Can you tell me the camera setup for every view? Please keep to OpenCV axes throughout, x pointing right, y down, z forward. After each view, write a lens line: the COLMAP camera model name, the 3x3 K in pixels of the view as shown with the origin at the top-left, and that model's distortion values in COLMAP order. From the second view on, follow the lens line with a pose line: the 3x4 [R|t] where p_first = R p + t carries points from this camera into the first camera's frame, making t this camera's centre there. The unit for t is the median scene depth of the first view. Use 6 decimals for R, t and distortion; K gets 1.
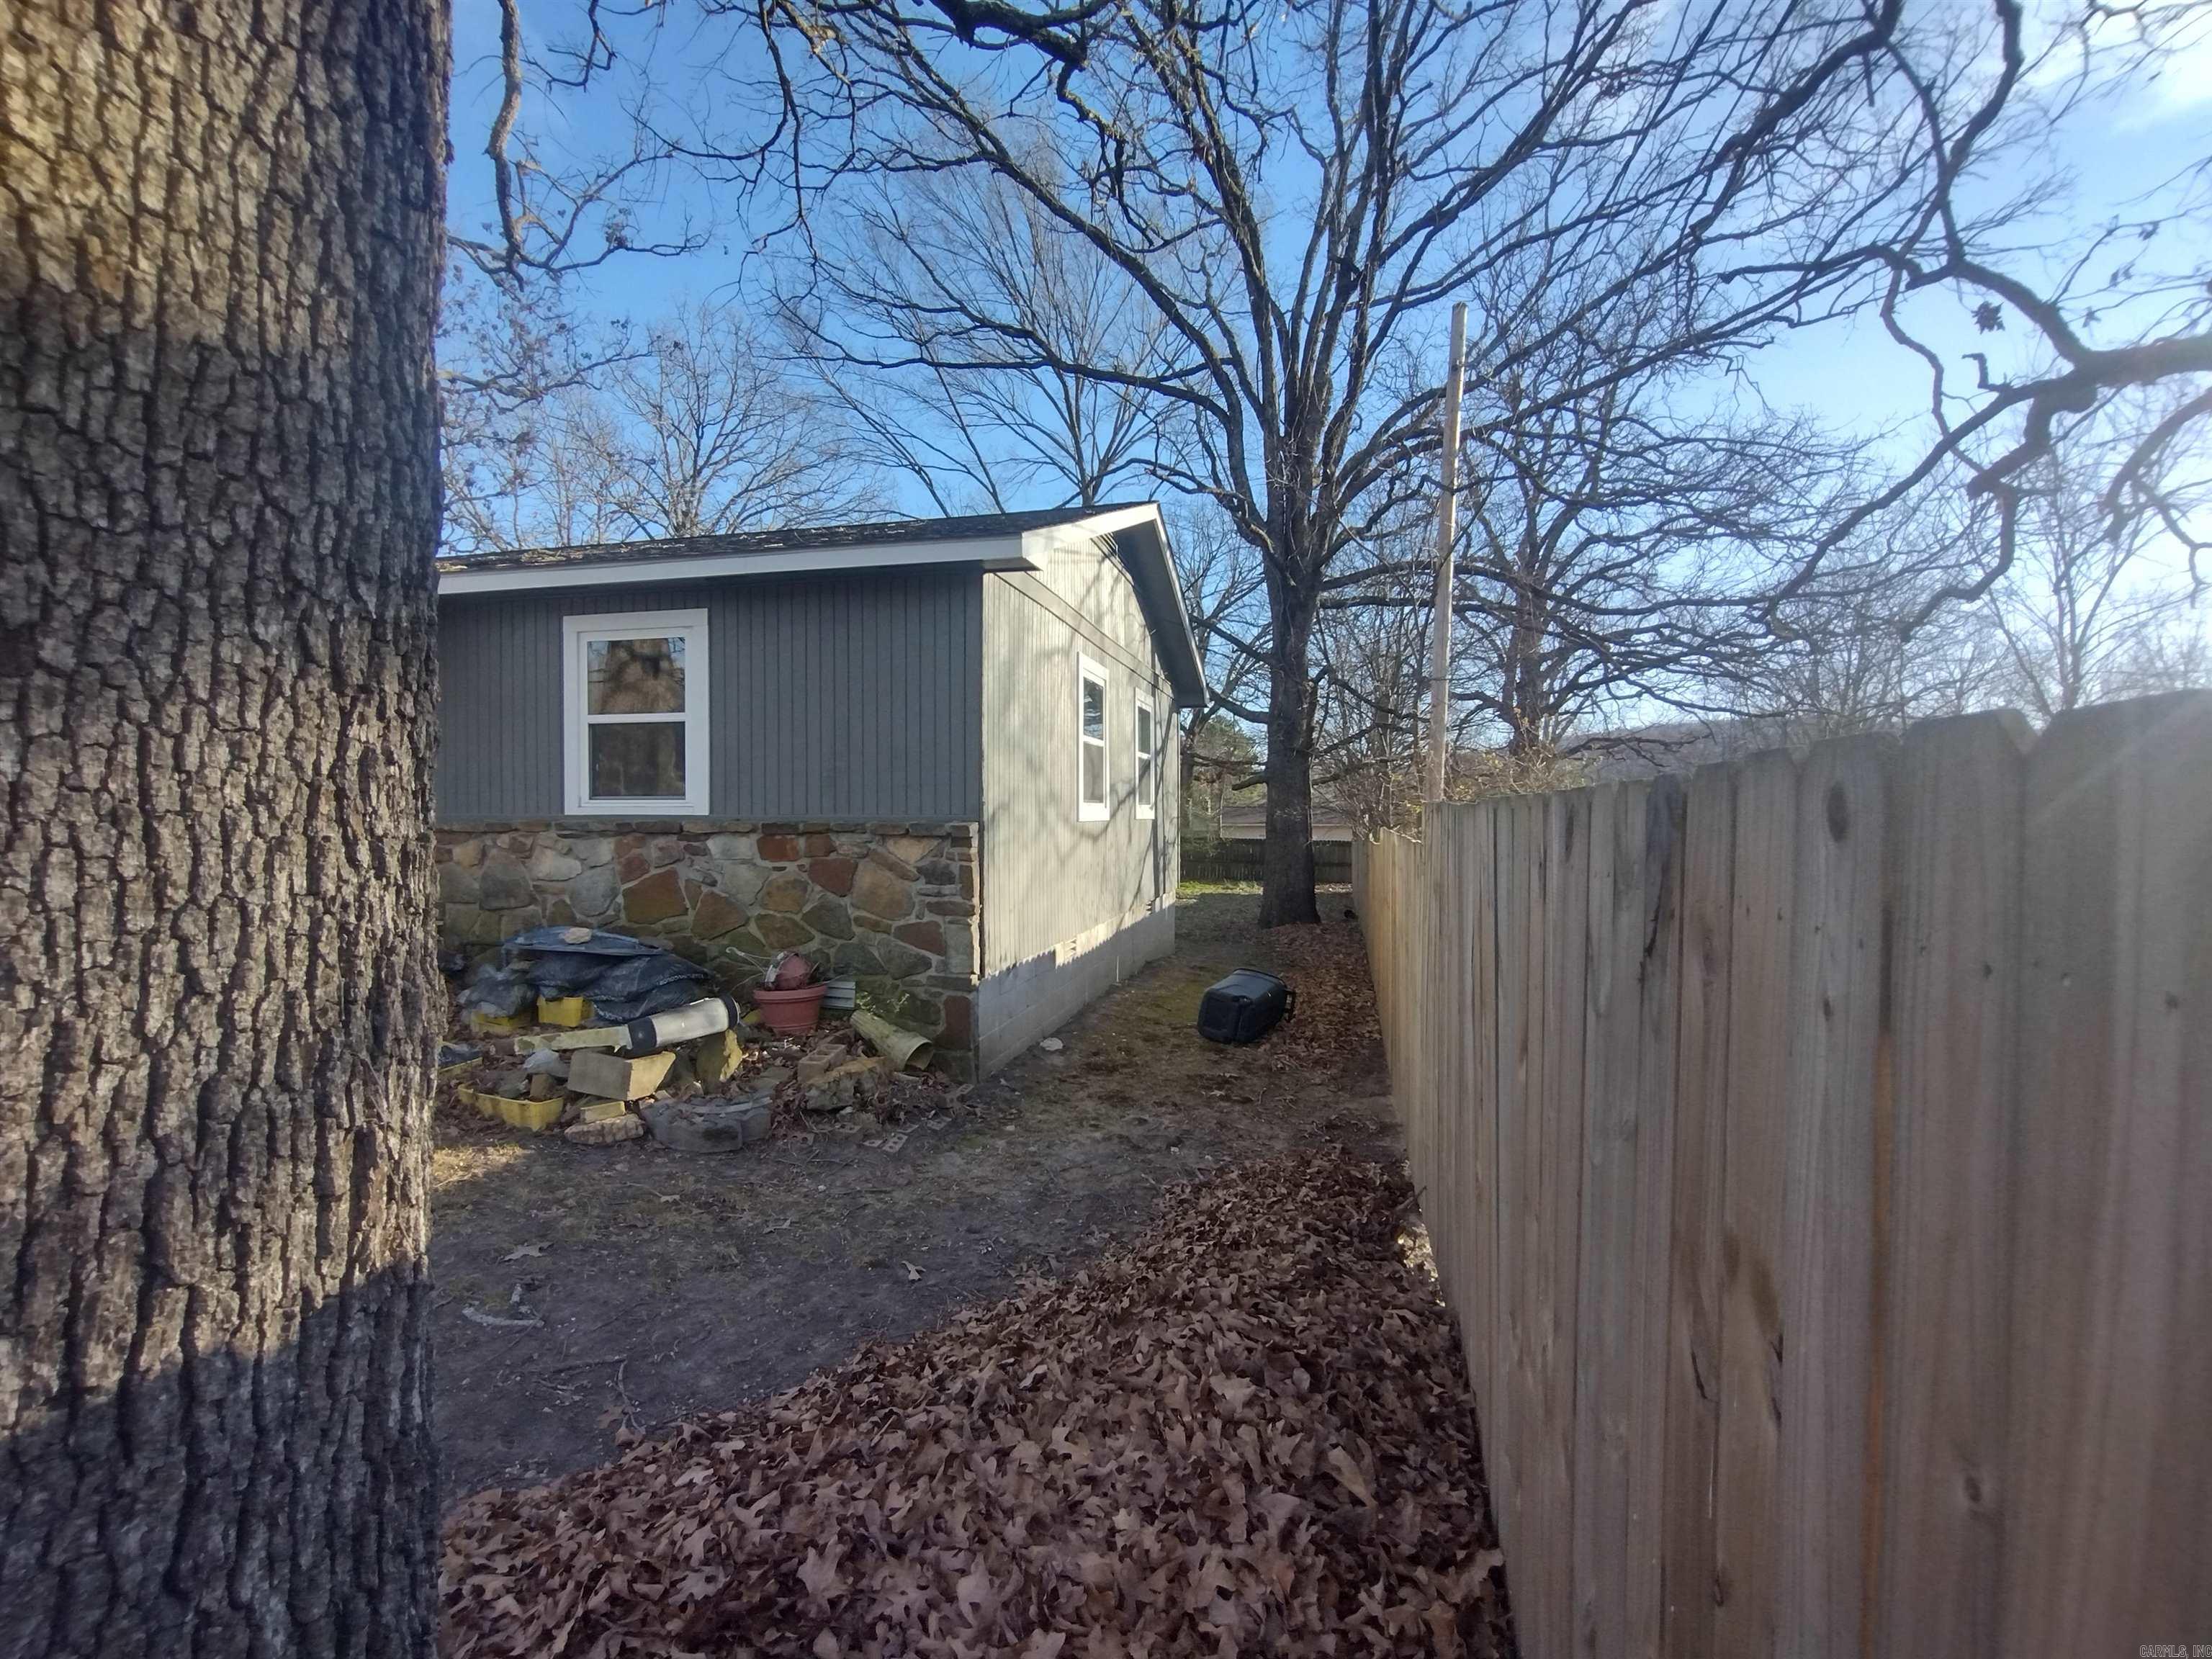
lens RADIAL K [[1035.0, 0, 1105.9], [0, 1035.0, 837.4], [0, 0, 1]] dist [-0.010294, 0.000334]
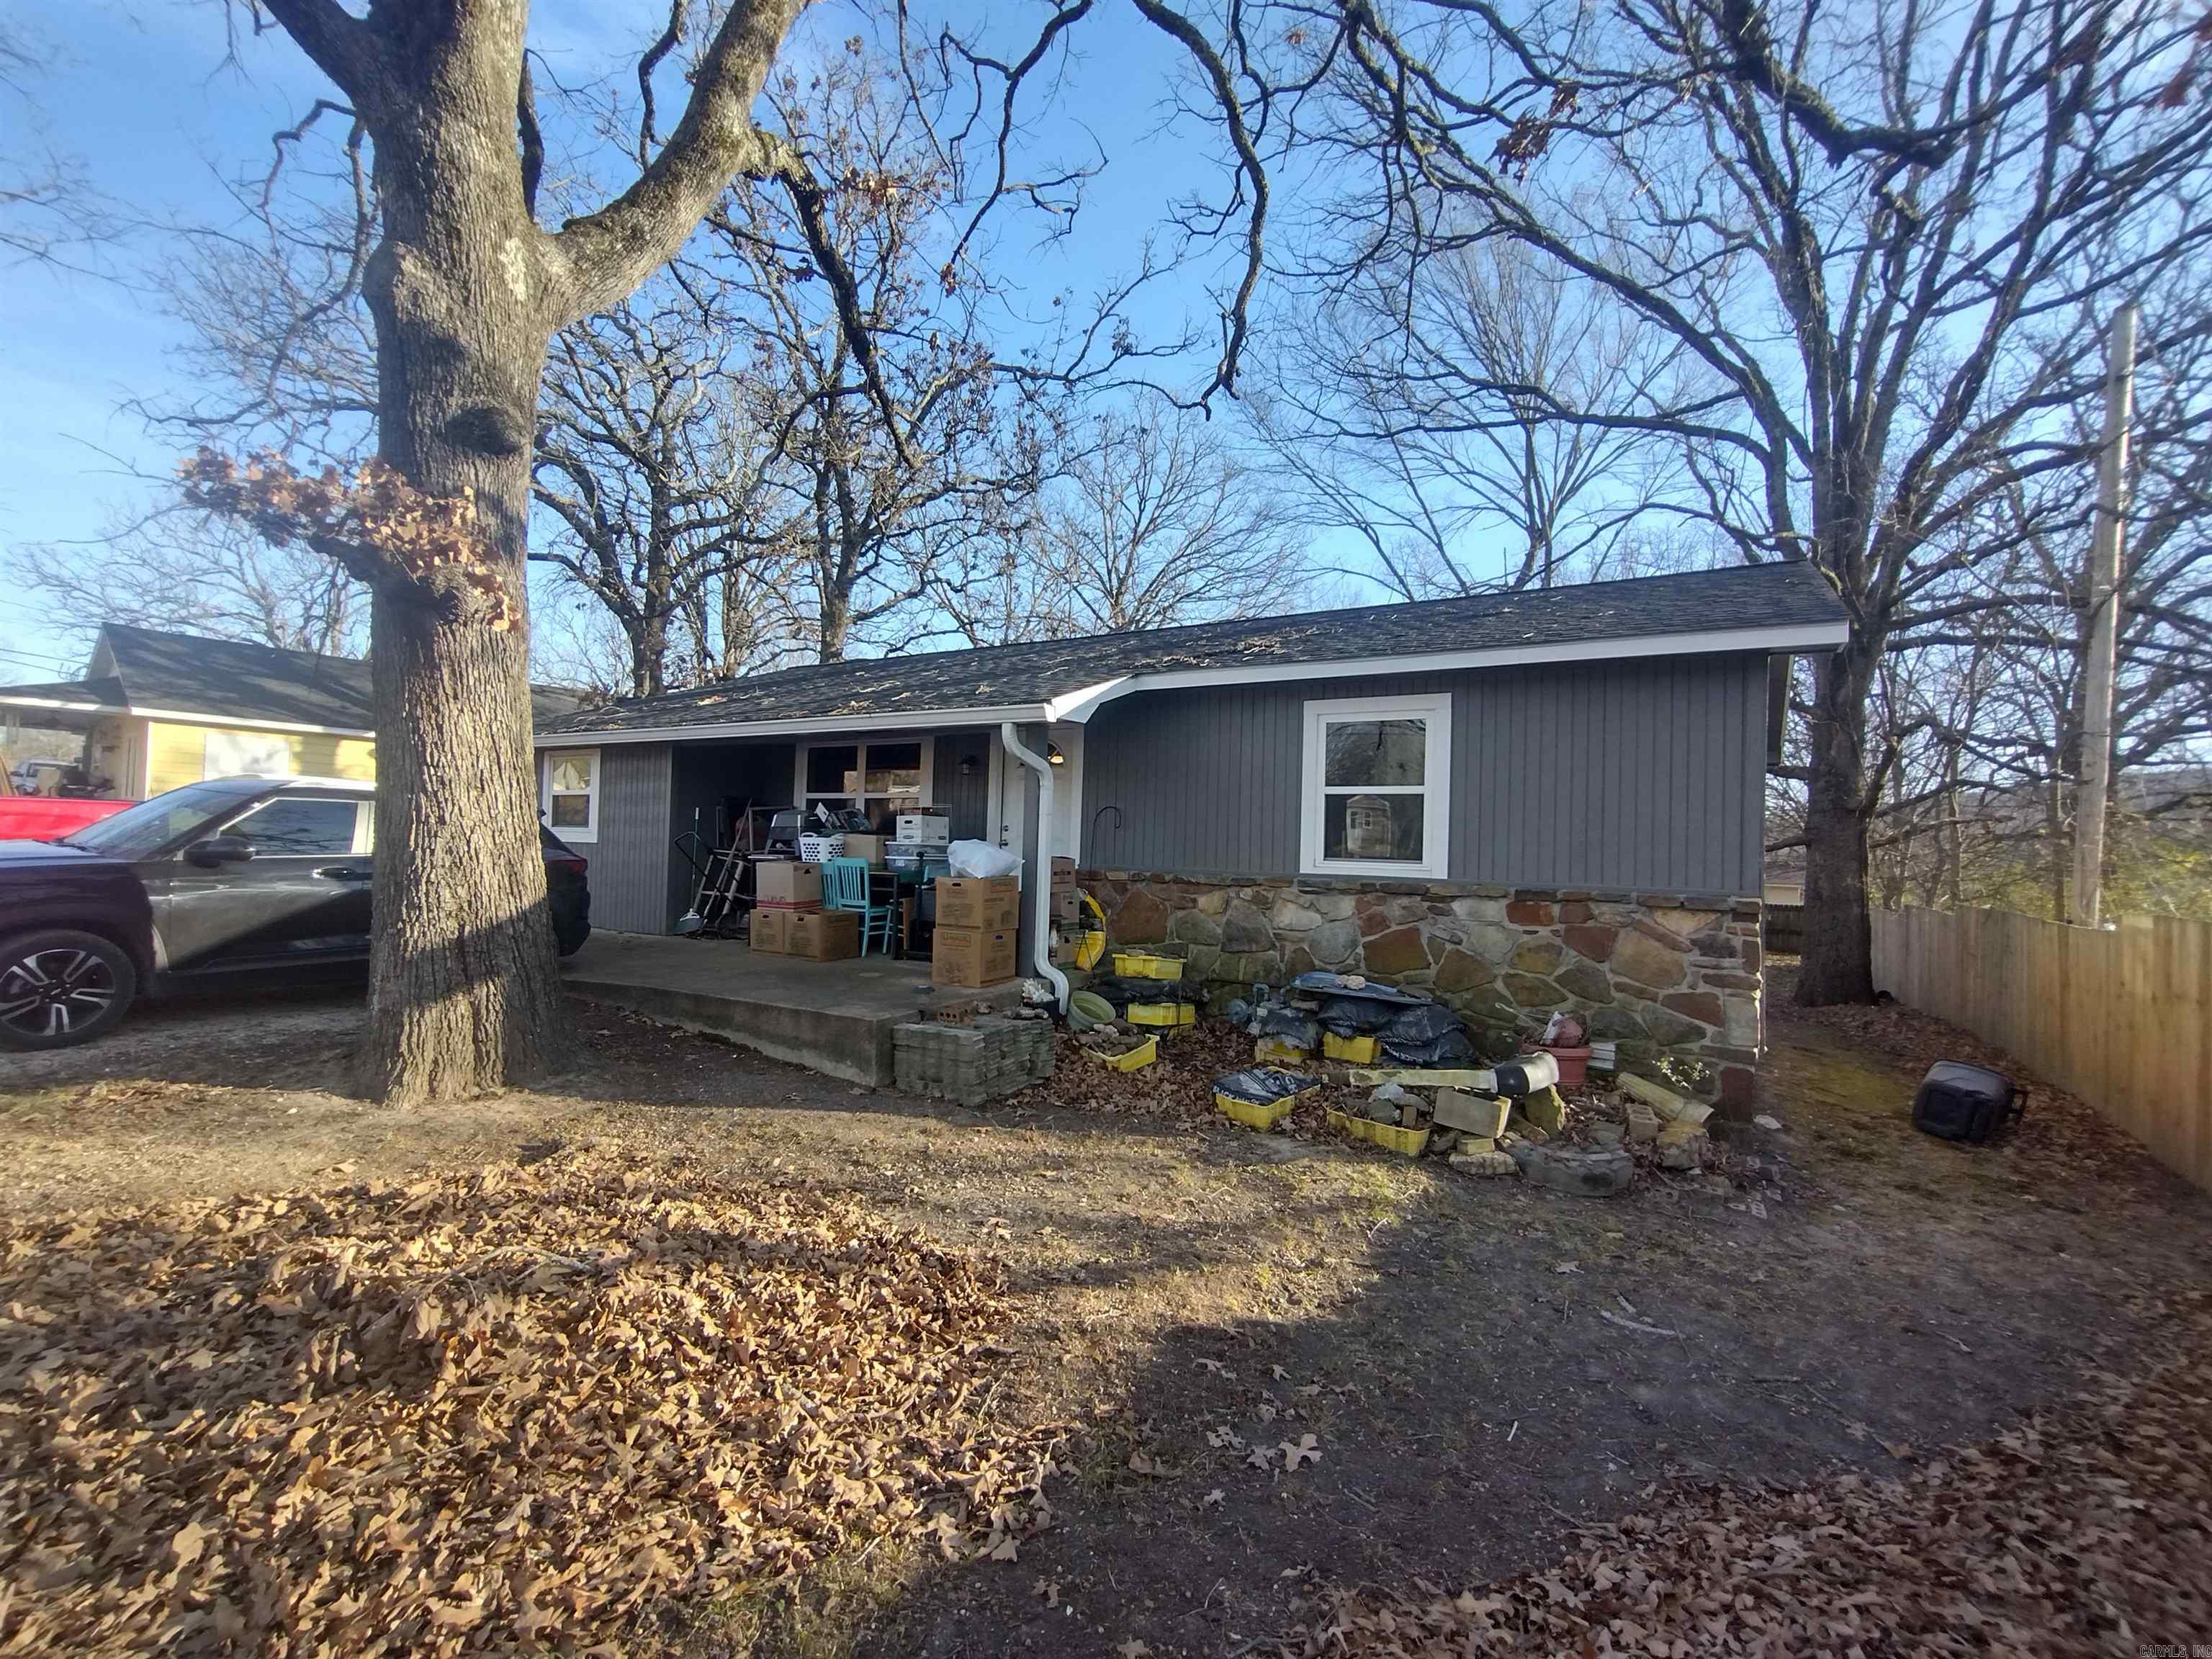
lens RADIAL K [[1034.8, 0, 1100.3], [0, 1034.8, 830.1], [0, 0, 1]] dist [0.000701, 0.001003]
pose [[0.944061, 0.021193, -0.329089, -0.371103], [-0.036982, 0.998442, -0.041792, -0.013861], [0.327690, 0.051625, 0.943374, -0.168416]]
